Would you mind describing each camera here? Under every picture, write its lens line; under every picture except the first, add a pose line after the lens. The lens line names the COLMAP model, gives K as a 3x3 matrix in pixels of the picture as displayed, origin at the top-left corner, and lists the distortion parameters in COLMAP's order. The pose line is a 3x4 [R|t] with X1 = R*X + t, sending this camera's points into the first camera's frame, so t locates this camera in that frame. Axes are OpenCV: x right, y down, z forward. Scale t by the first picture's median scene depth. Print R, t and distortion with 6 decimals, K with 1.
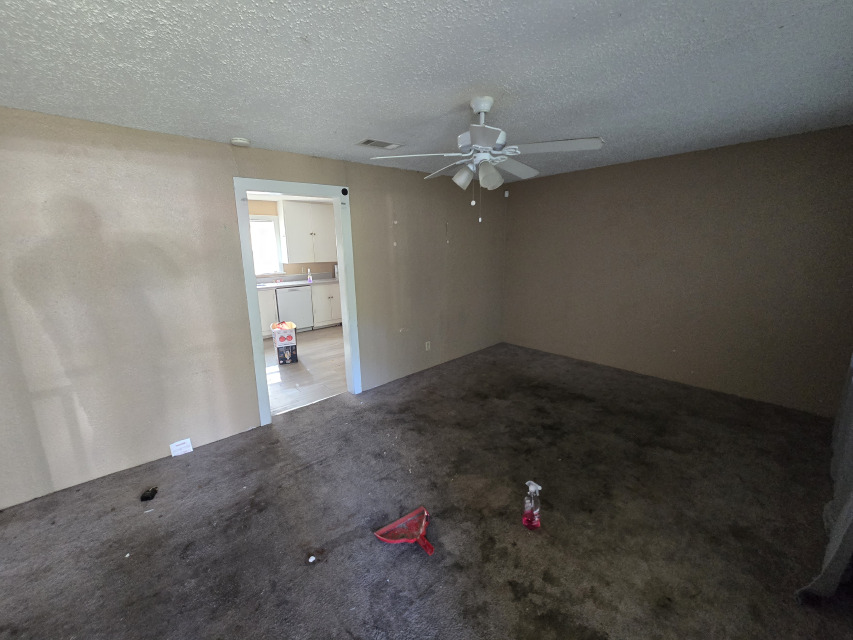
lens RADIAL K [[349.0, 0, 428.2], [0, 349.0, 318.1], [0, 0, 1]] dist [0.004310, 0.000377]
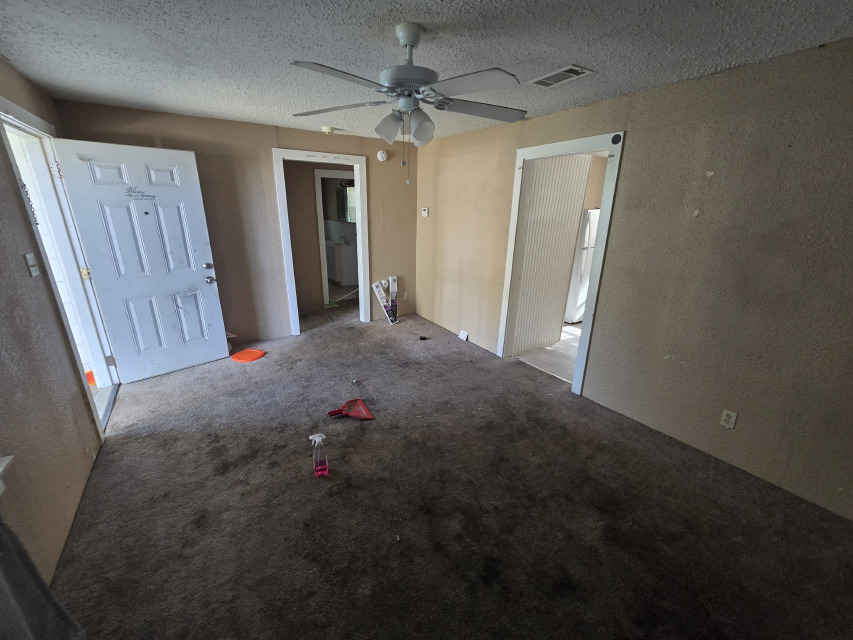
lens RADIAL K [[349.0, 0, 421.9], [0, 349.0, 320.6], [0, 0, 1]] dist [0.004310, 0.000377]
pose [[-0.154967, 0.325809, -0.932649, 0.698793], [-0.216033, 0.910029, 0.353803, -0.191132], [0.964010, 0.256310, -0.070639, 0.787462]]
